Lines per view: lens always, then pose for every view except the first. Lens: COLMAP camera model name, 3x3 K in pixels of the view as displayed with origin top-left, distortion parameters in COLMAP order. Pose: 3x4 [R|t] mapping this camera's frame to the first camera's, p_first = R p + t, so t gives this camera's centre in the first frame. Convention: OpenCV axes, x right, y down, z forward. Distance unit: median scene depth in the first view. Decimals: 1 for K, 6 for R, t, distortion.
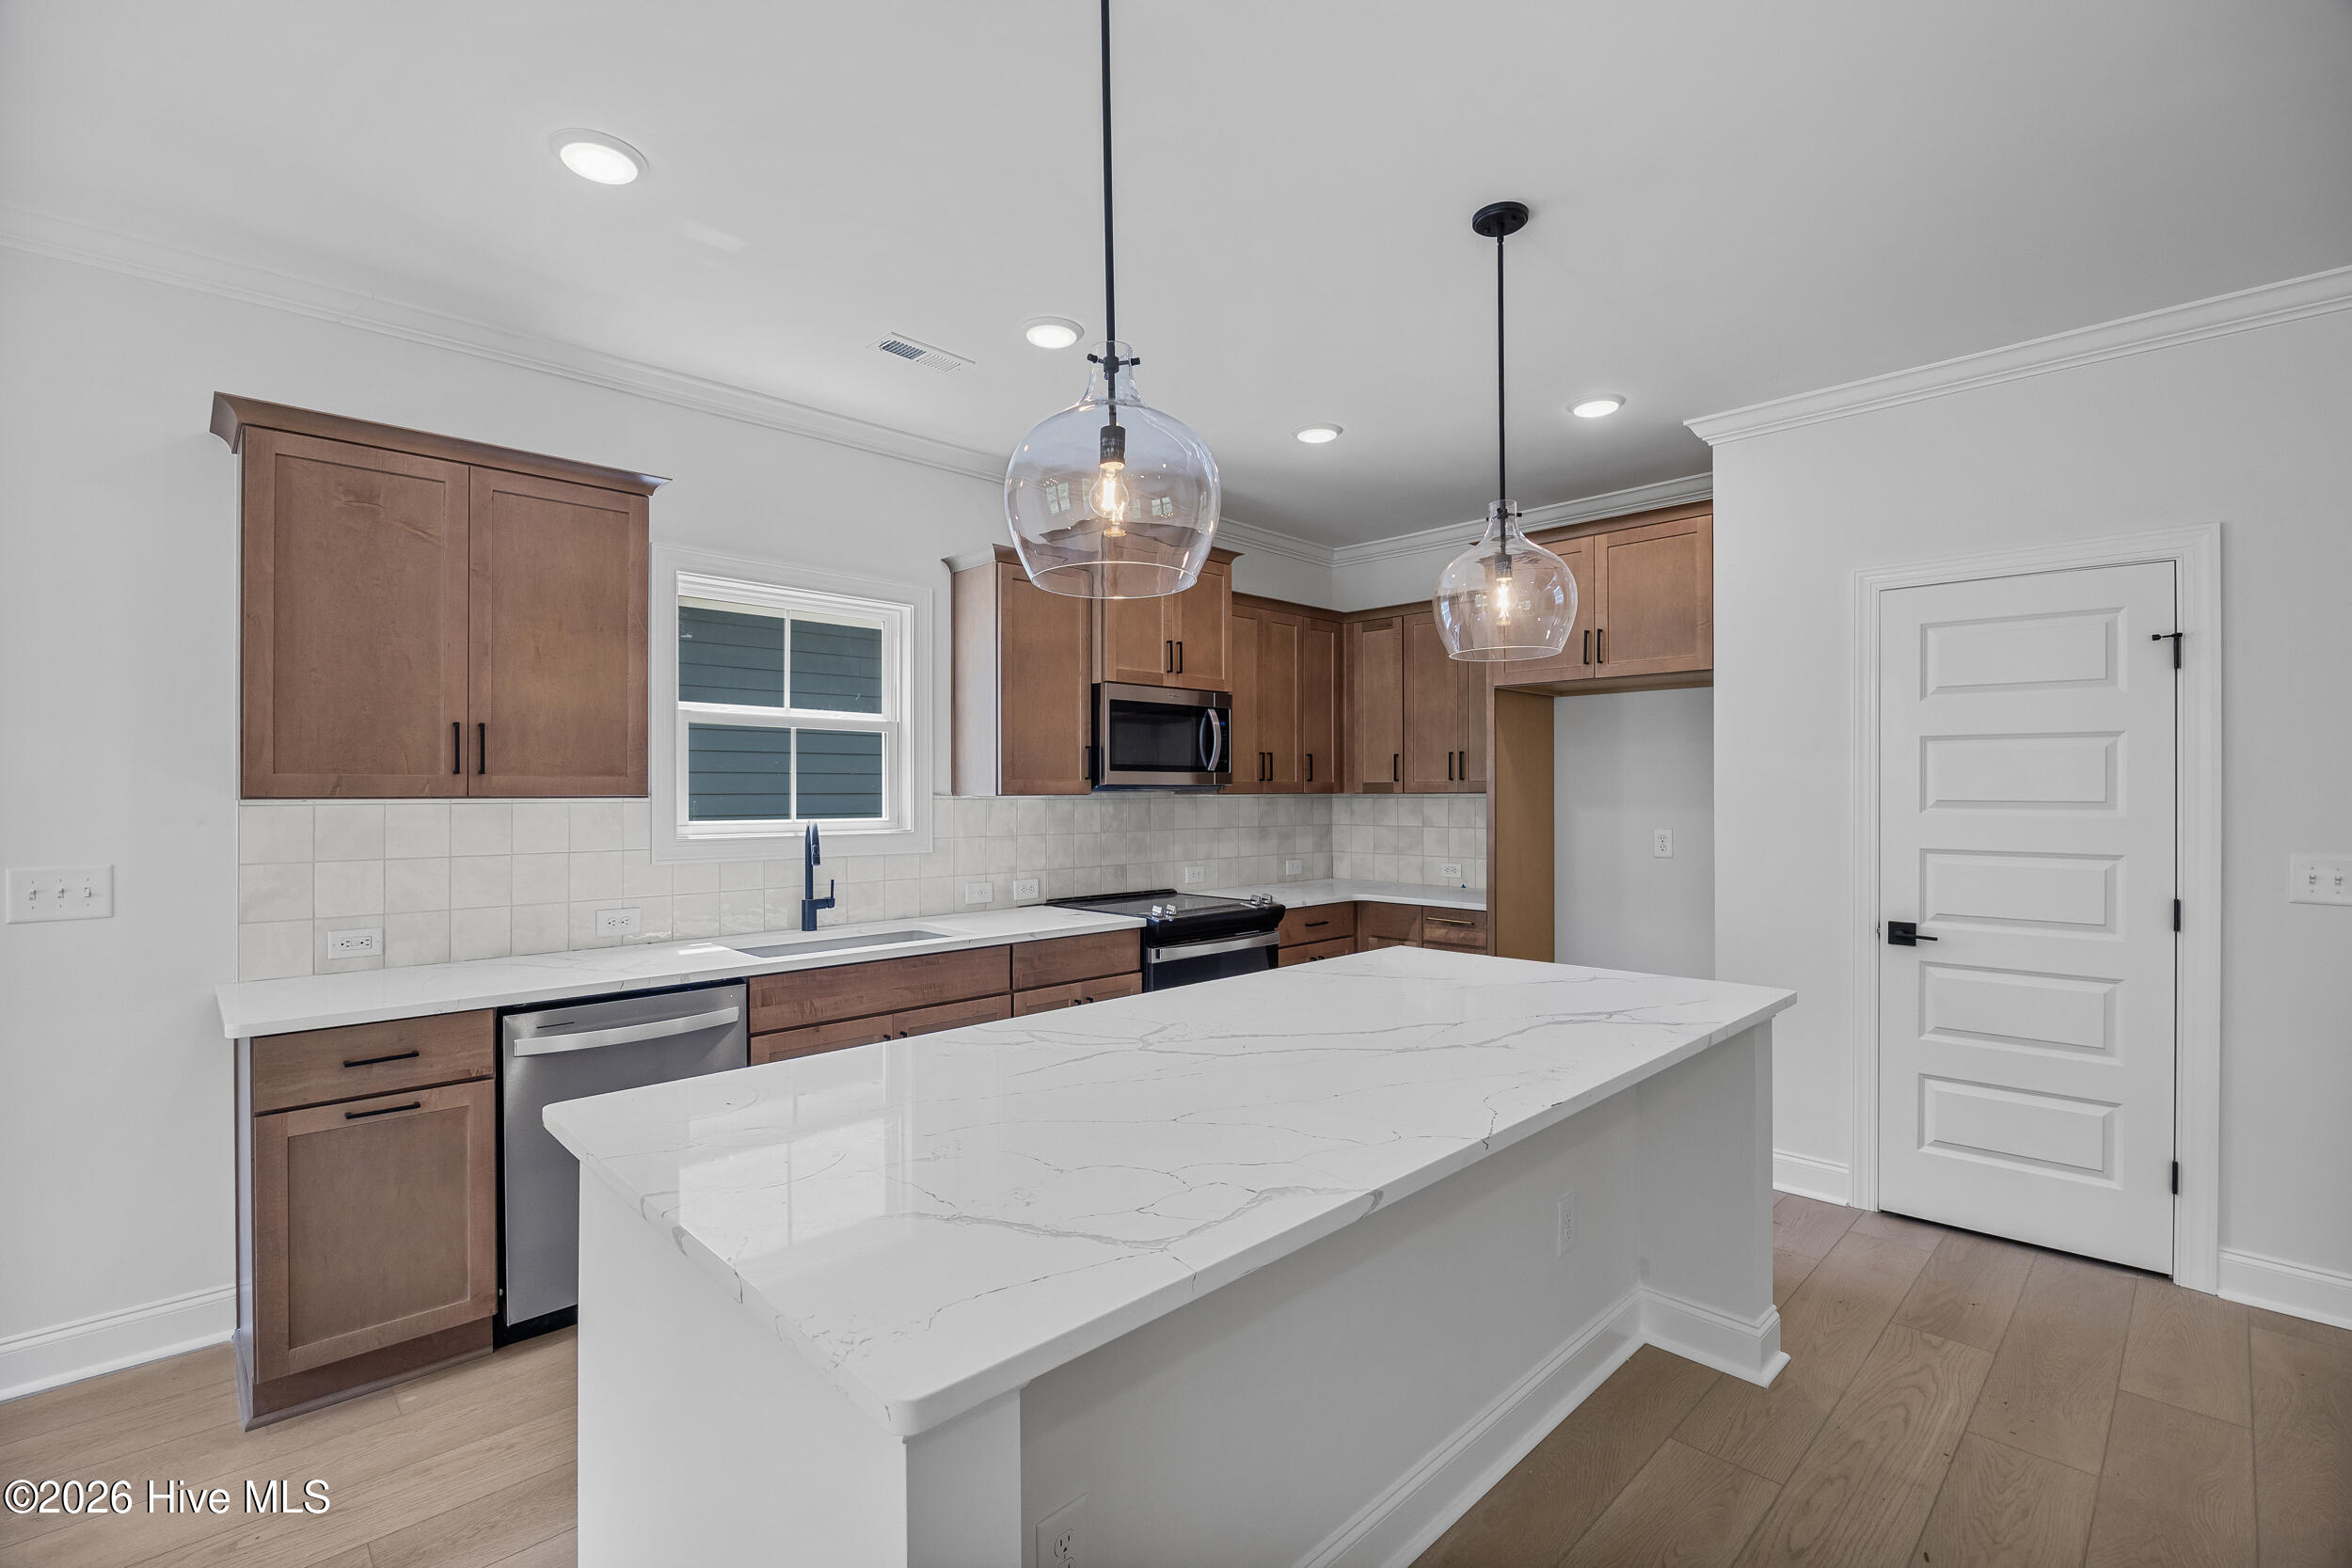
lens RADIAL K [[1016.9, 0, 1176.0], [0, 1016.9, 784.0], [0, 0, 1]] dist [-0.014181, 0.000382]
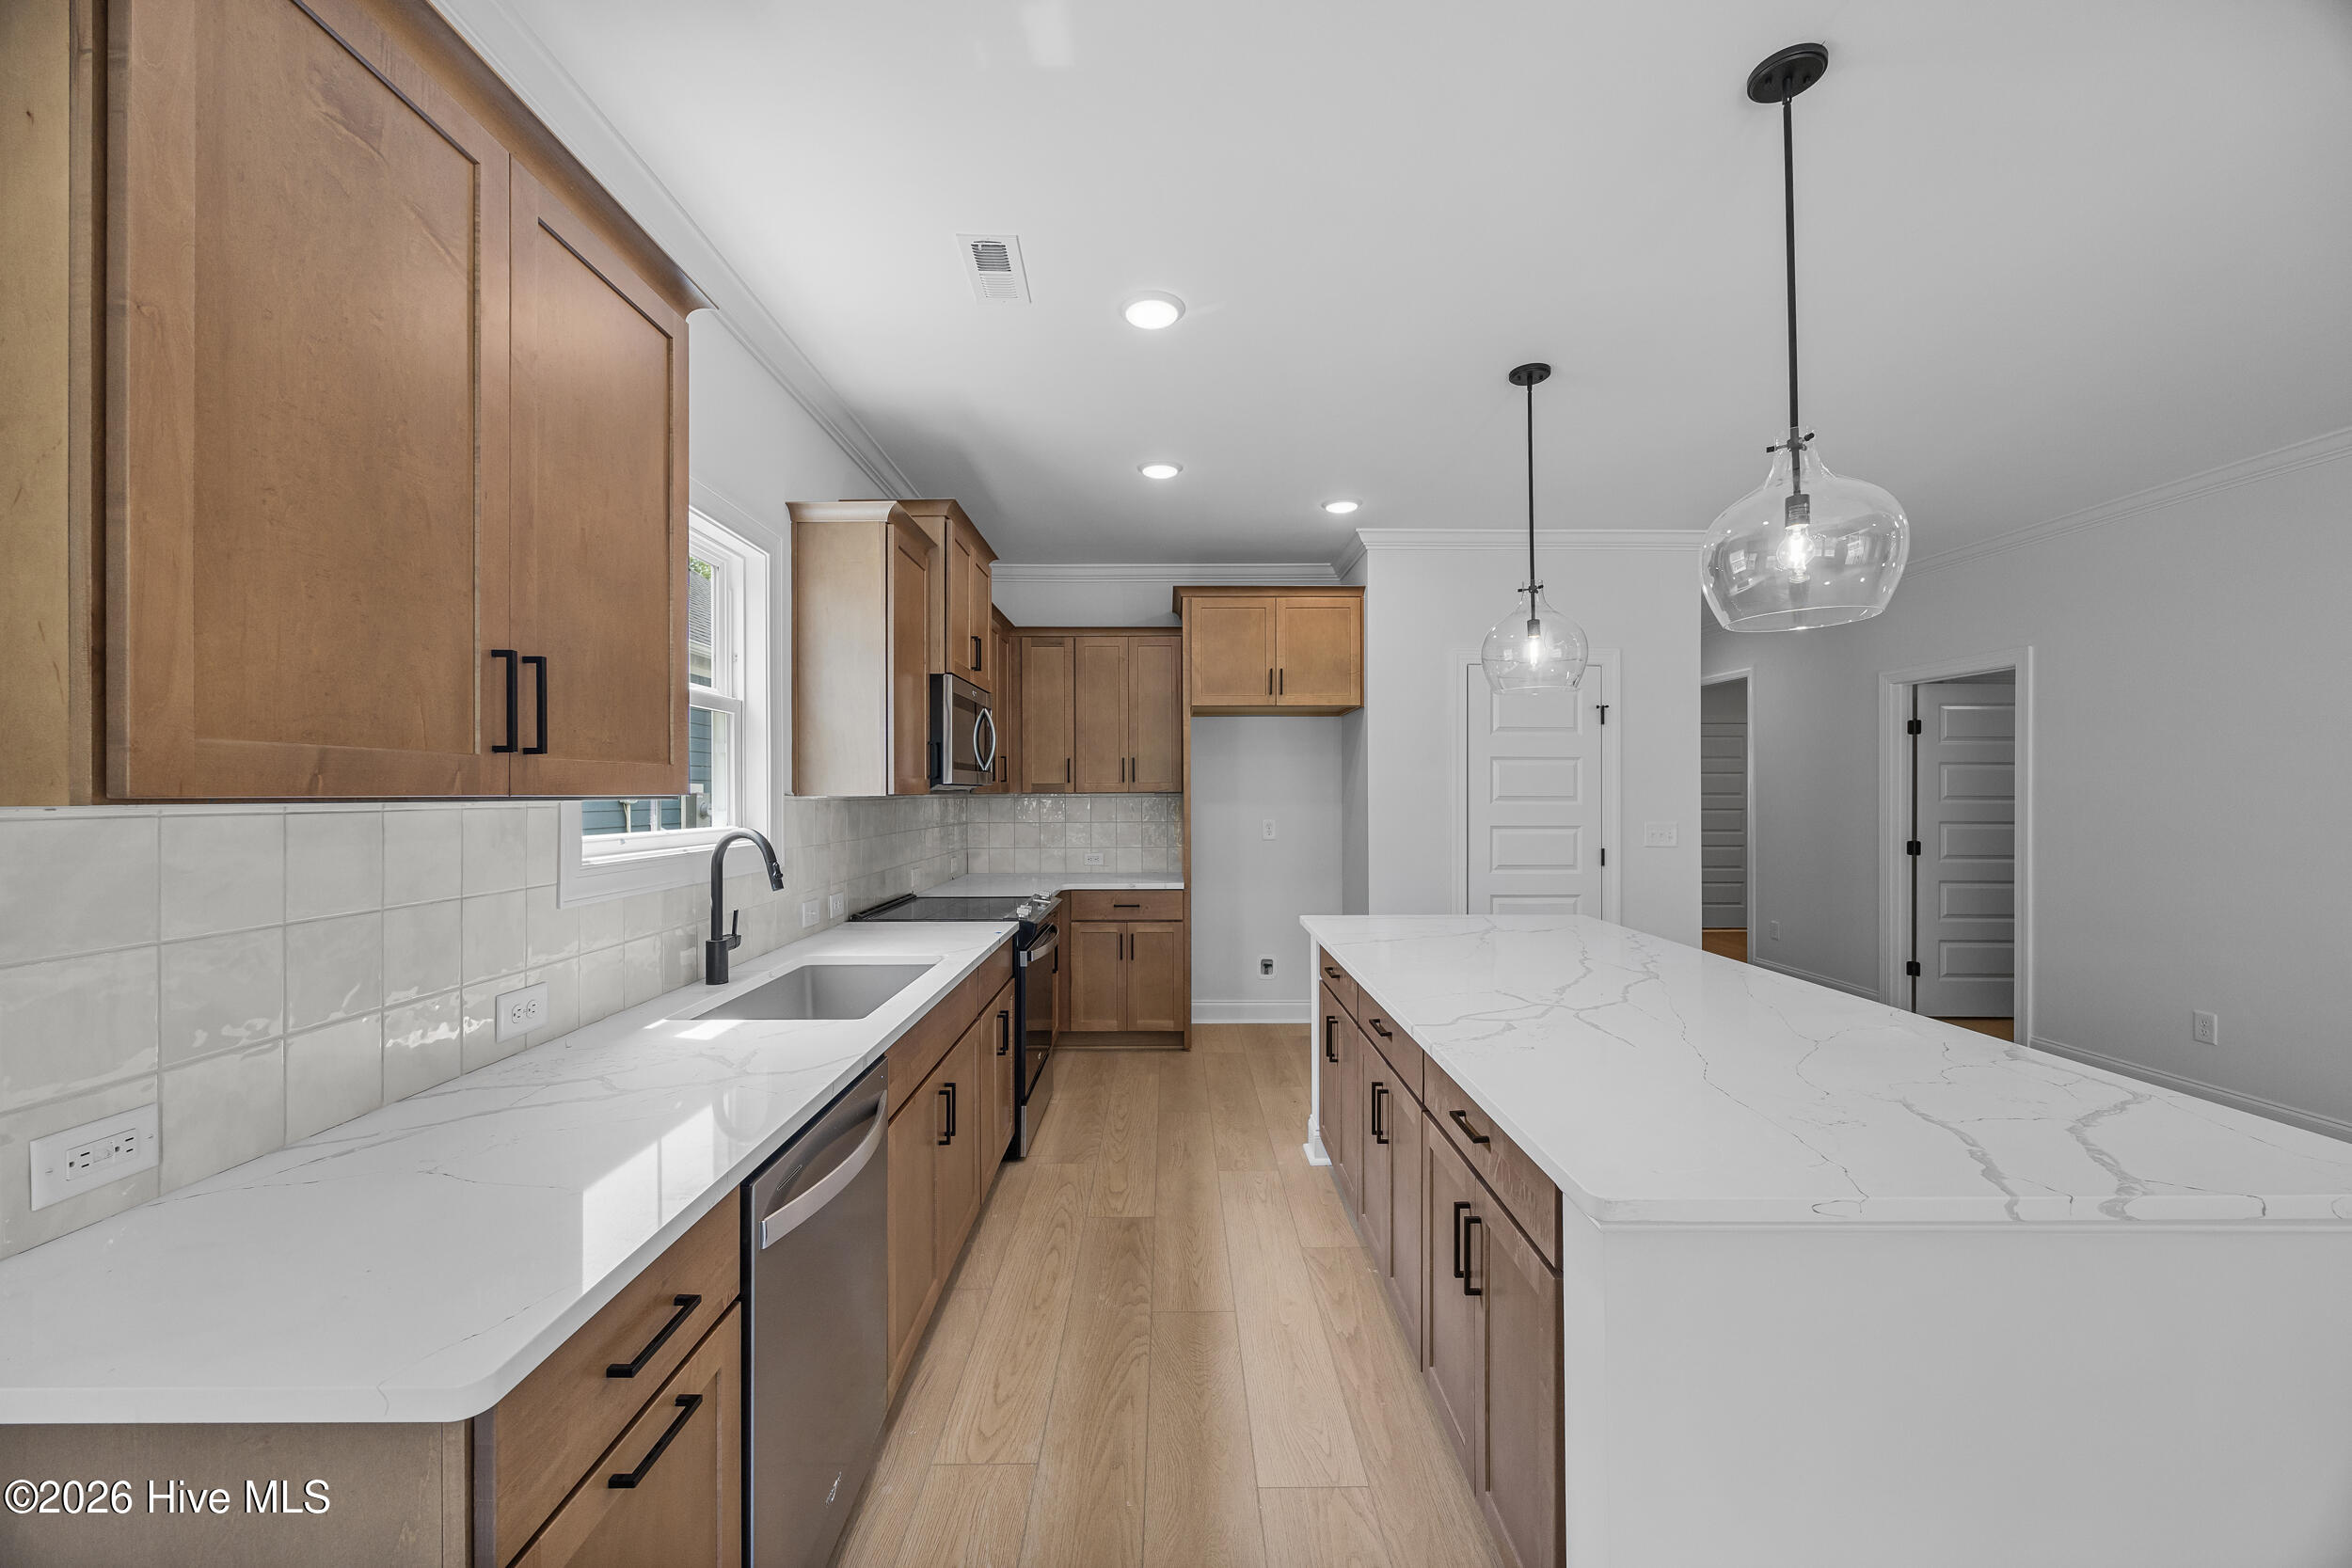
lens RADIAL K [[881.2, 0, 1176.0], [0, 881.2, 784.0], [0, 0, 1]] dist [0.000237, 0.000058]
pose [[0.706845, 0.005998, 0.707343, -0.513788], [-0.003277, 0.999981, -0.005205, 0.004756], [-0.707361, 0.001362, 0.706851, 0.292678]]
